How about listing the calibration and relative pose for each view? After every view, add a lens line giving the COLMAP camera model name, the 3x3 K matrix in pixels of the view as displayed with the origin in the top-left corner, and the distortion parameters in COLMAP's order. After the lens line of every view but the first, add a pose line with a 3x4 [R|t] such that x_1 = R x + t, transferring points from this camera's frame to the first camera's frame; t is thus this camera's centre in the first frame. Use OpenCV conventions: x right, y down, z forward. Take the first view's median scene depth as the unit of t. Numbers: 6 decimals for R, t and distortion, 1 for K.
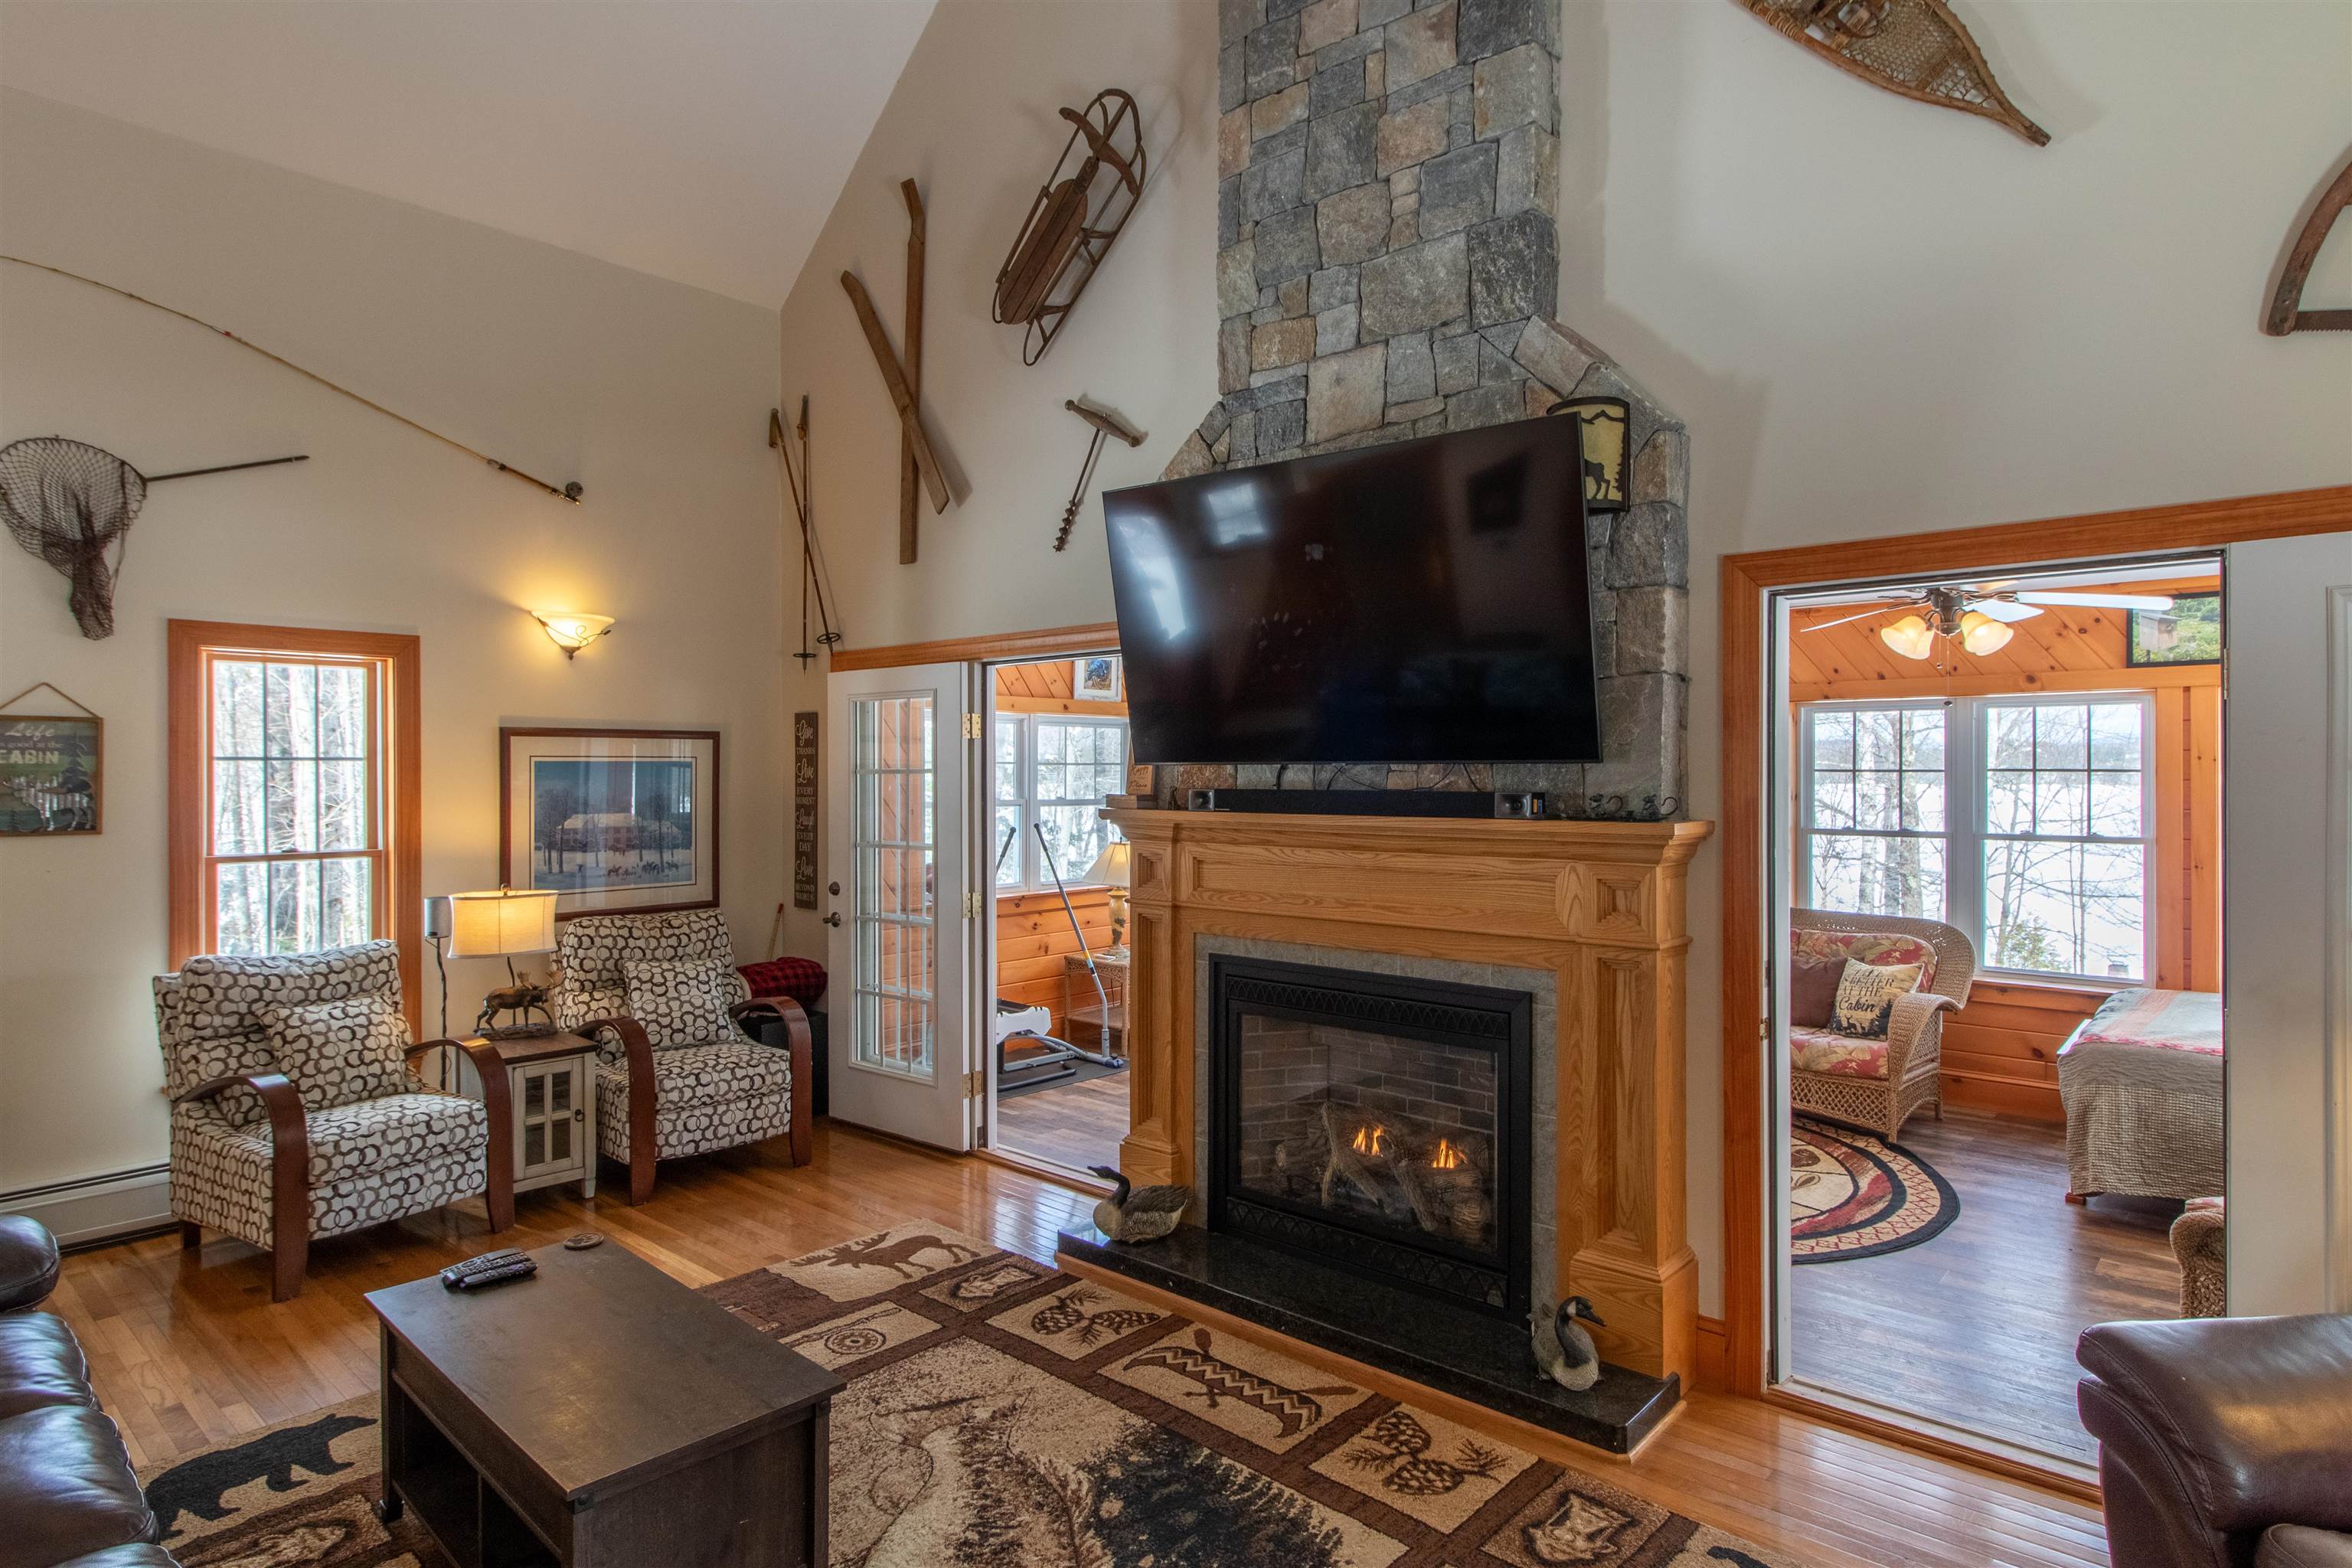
lens RADIAL K [[1268.9, 0, 1203.6], [0, 1268.9, 772.5], [0, 0, 1]] dist [0.003222, -0.001533]
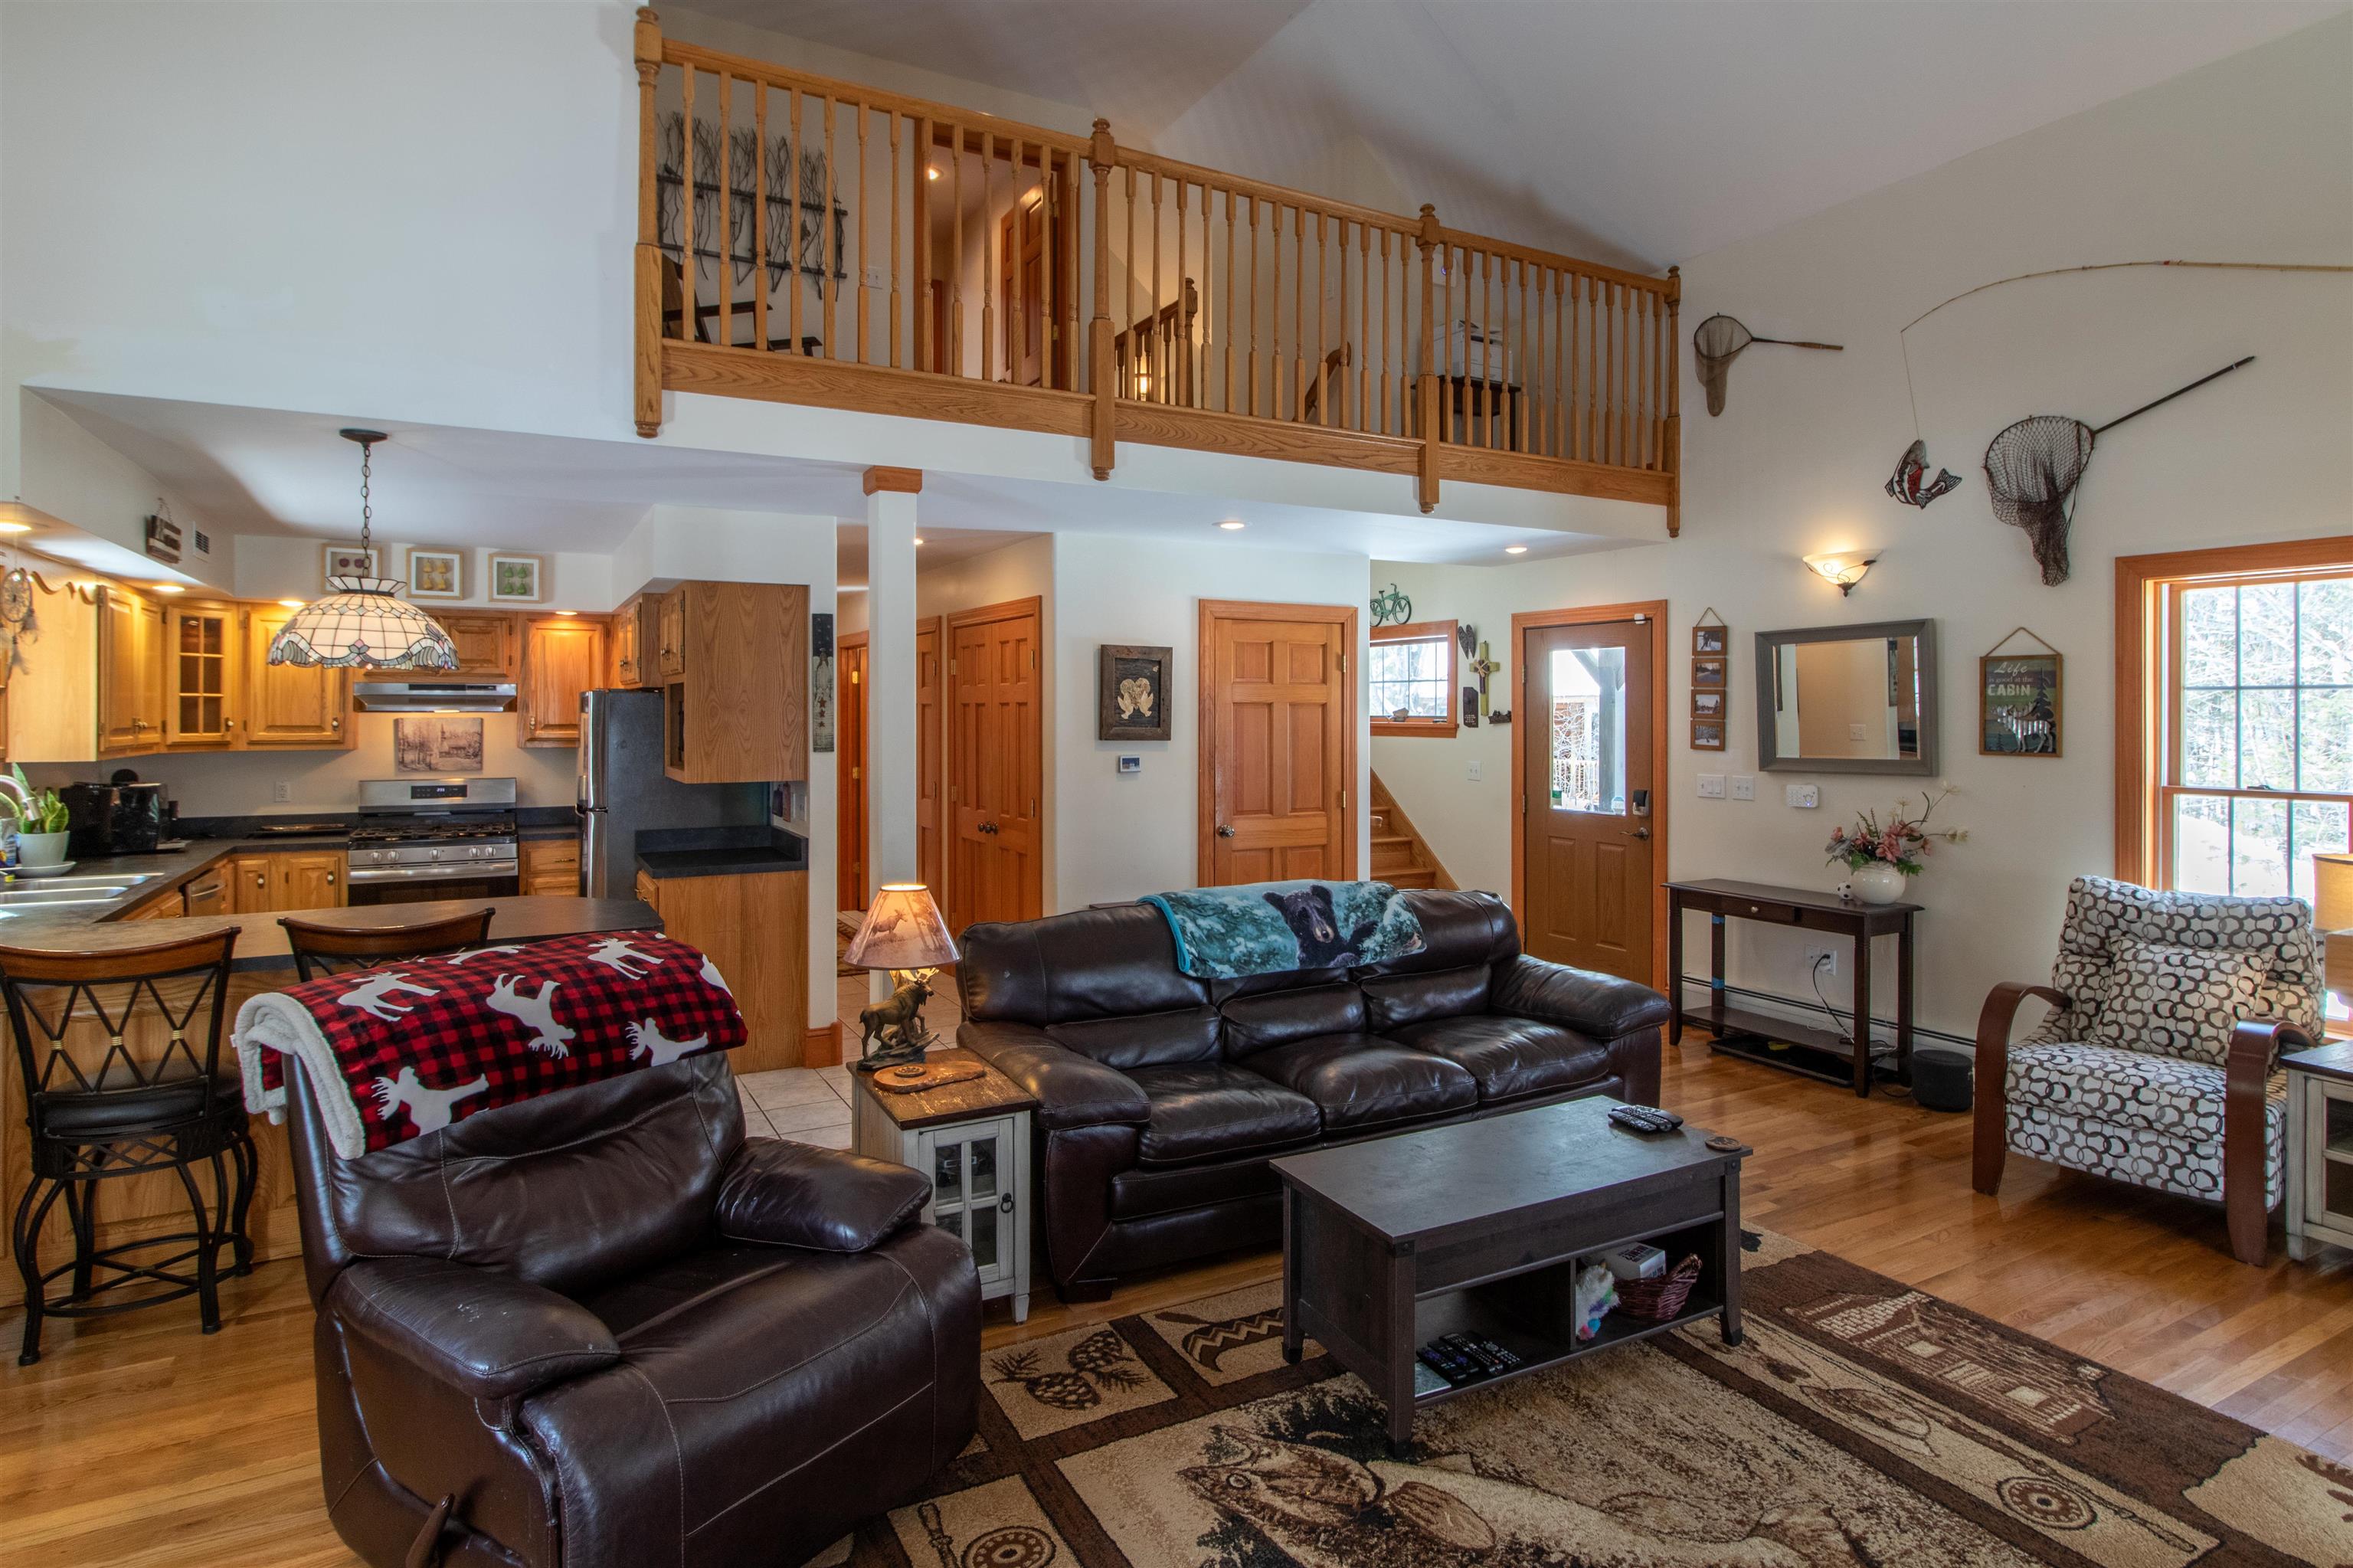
lens RADIAL K [[1232.4, 0, 1168.8], [0, 1232.4, 720.3], [0, 0, 1]] dist [-0.001572, -0.002843]
pose [[-0.347645, 0.011991, -0.937549, 0.445861], [0.002037, 0.999926, 0.012034, 0.000928], [0.937624, 0.002273, -0.347644, 0.649184]]
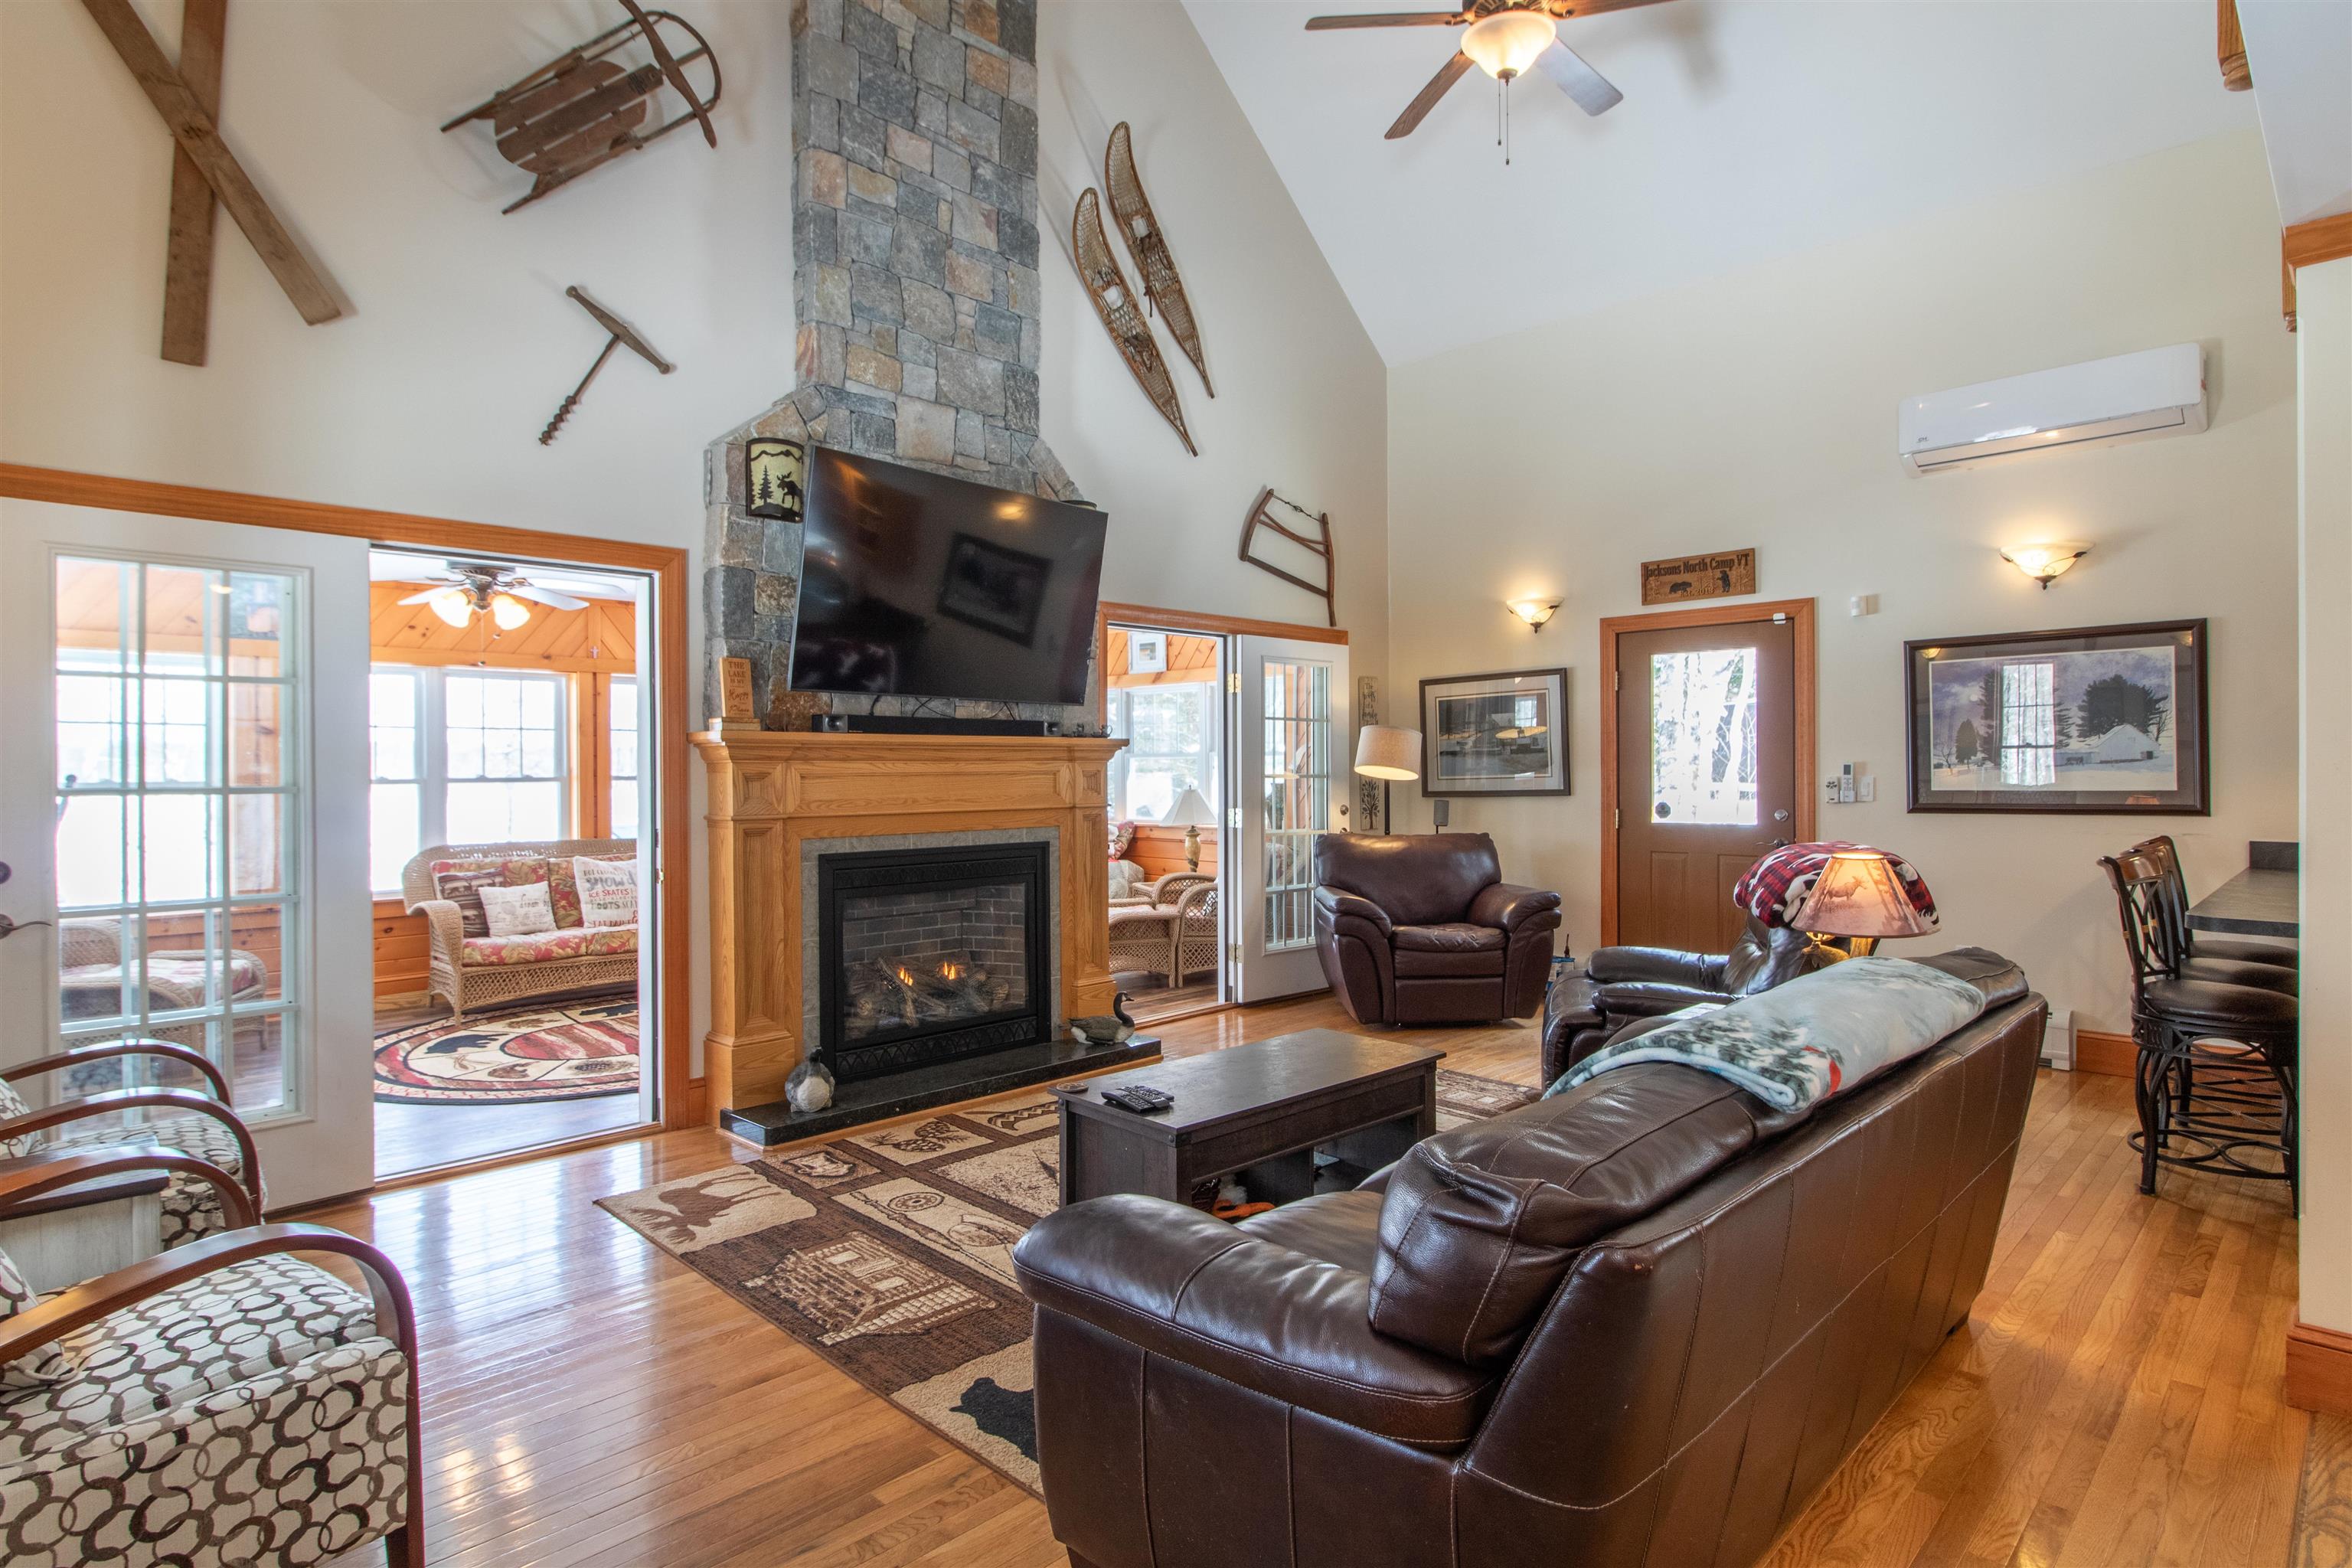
lens RADIAL K [[1231.8, 0, 1189.7], [0, 1231.8, 771.4], [0, 0, 1]] dist [-0.001572, -0.002843]
pose [[0.056123, -0.001974, 0.998422, -1.106993], [0.005129, 0.999985, 0.001689, 0.064473], [-0.998411, 0.005026, 0.056132, 0.587644]]
